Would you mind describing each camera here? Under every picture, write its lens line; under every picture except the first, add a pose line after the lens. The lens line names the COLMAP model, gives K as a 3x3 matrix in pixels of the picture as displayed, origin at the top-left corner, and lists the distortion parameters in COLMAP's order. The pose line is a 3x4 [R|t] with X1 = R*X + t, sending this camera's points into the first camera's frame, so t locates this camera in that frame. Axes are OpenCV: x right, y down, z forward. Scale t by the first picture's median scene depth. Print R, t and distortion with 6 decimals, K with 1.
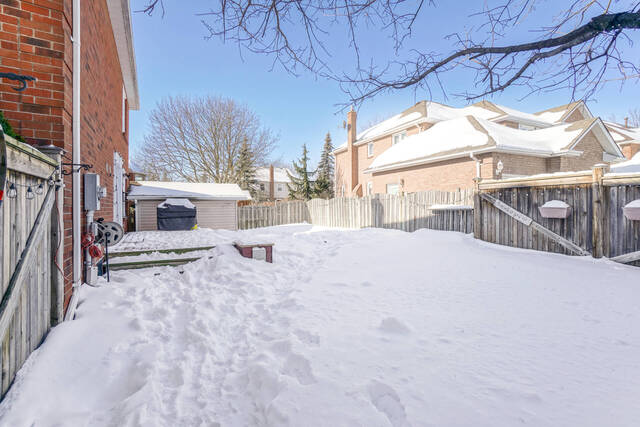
lens RADIAL K [[303.5, 0, 320.0], [0, 303.5, 213.5], [0, 0, 1]] dist [-0.030120, 0.023703]
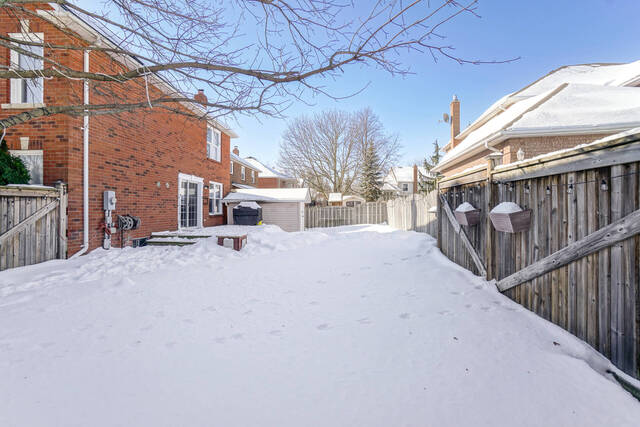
lens RADIAL K [[303.5, 0, 320.0], [0, 303.5, 213.5], [0, 0, 1]] dist [-0.030120, 0.023703]
pose [[0.816918, 0.014356, -0.576575, 0.623062], [-0.014562, 0.999885, 0.004265, -0.007485], [0.576569, 0.004912, 0.817033, 0.087697]]
